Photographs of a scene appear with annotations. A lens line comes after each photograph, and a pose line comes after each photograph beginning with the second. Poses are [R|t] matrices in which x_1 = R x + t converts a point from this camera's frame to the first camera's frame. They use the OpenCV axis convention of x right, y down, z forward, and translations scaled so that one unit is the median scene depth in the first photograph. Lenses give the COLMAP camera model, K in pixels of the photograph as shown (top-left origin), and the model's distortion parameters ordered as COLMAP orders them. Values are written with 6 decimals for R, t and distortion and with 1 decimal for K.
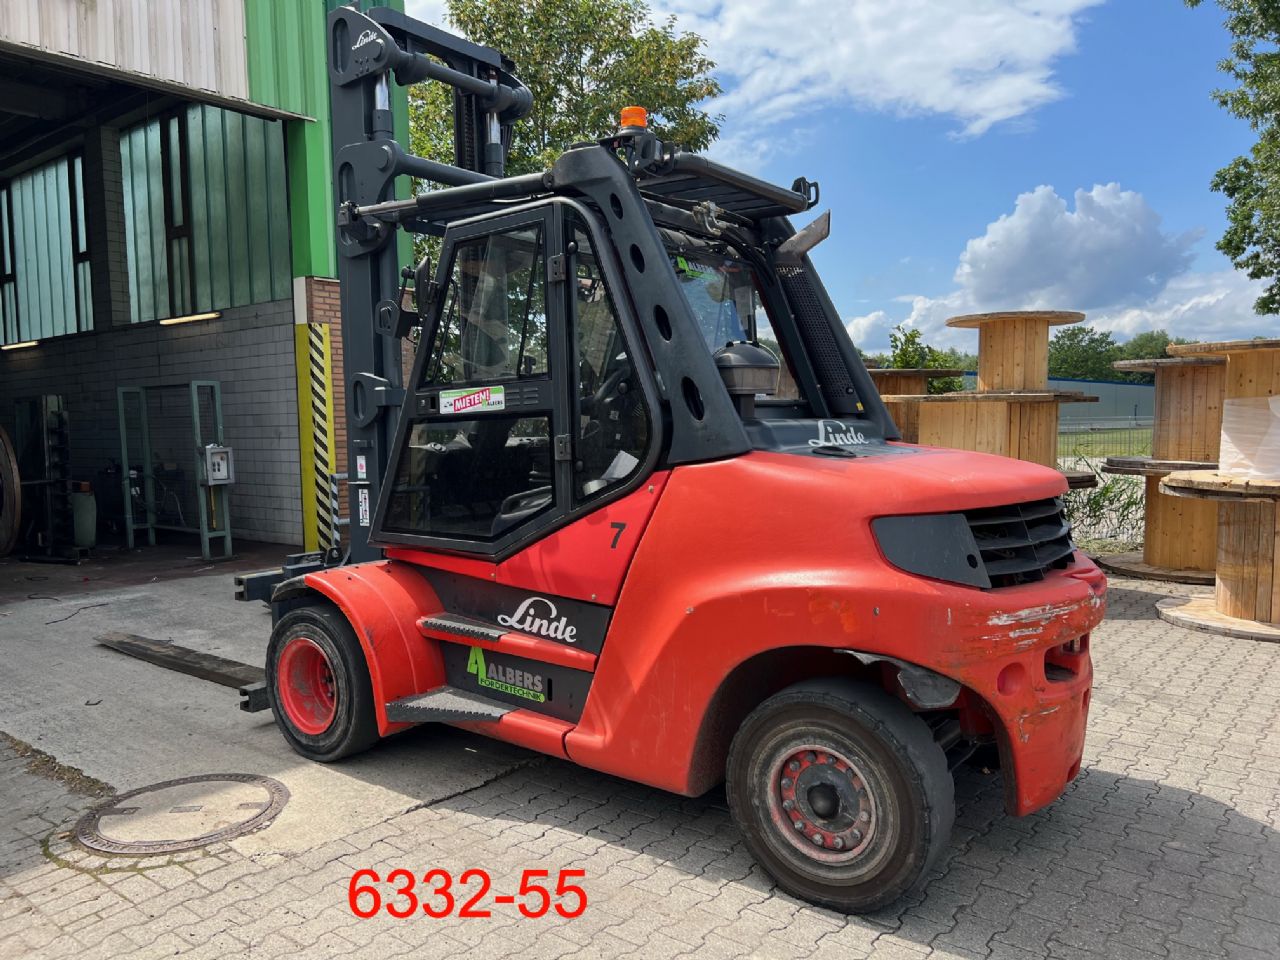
lens RADIAL K [[971.9, 0, 640.0], [0, 971.9, 480.0], [0, 0, 1]] dist [0.025639, -0.008887]
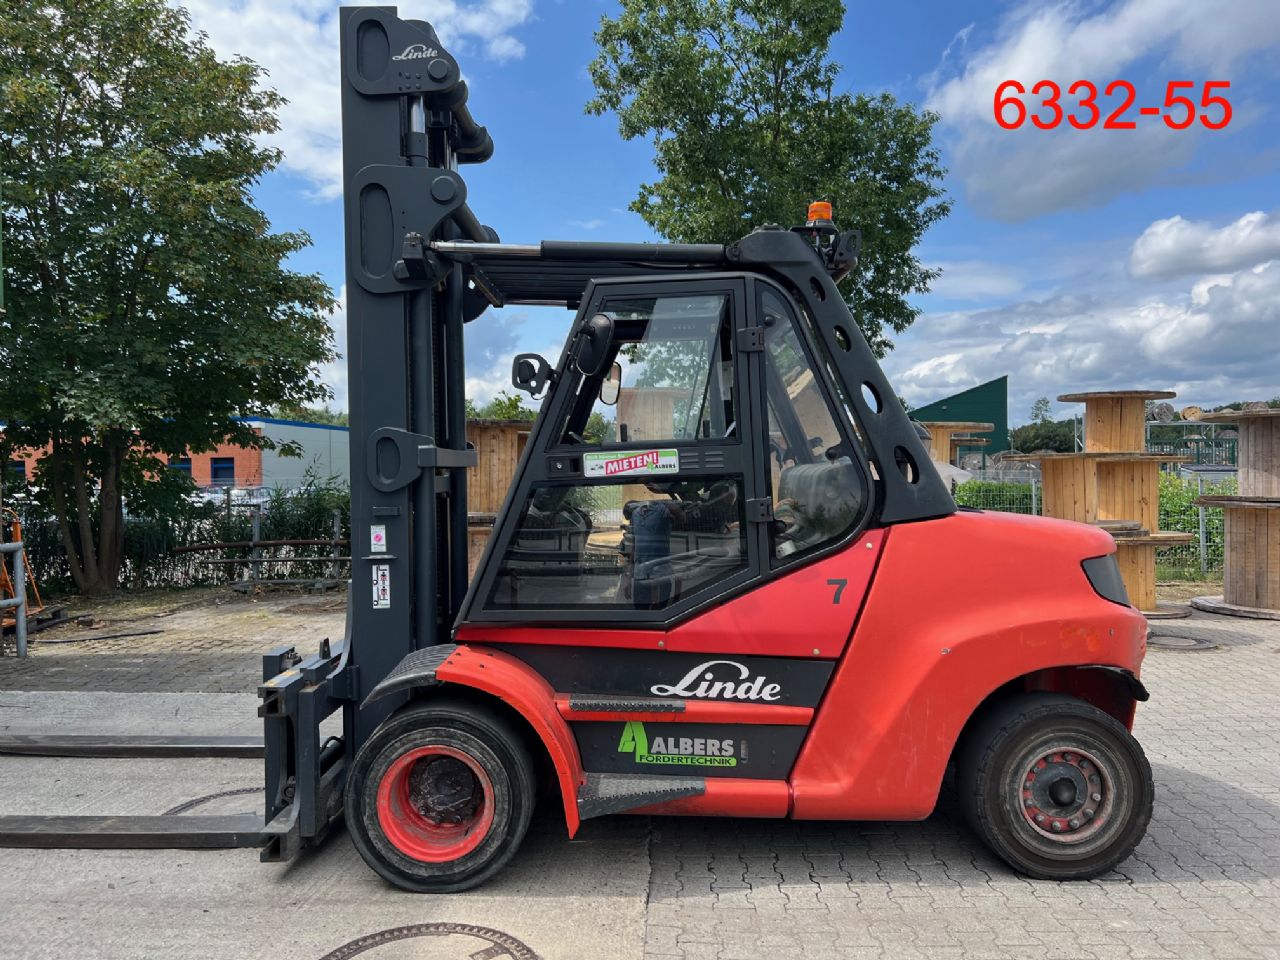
lens RADIAL K [[969.0, 0, 640.0], [0, 969.0, 480.0], [0, 0, 1]] dist [0.025696, -0.005507]
pose [[0.803012, 0.000041, 0.595963, -0.772402], [0.034565, 0.998313, -0.046642, -0.021481], [-0.594960, 0.058053, 0.801656, 0.240033]]
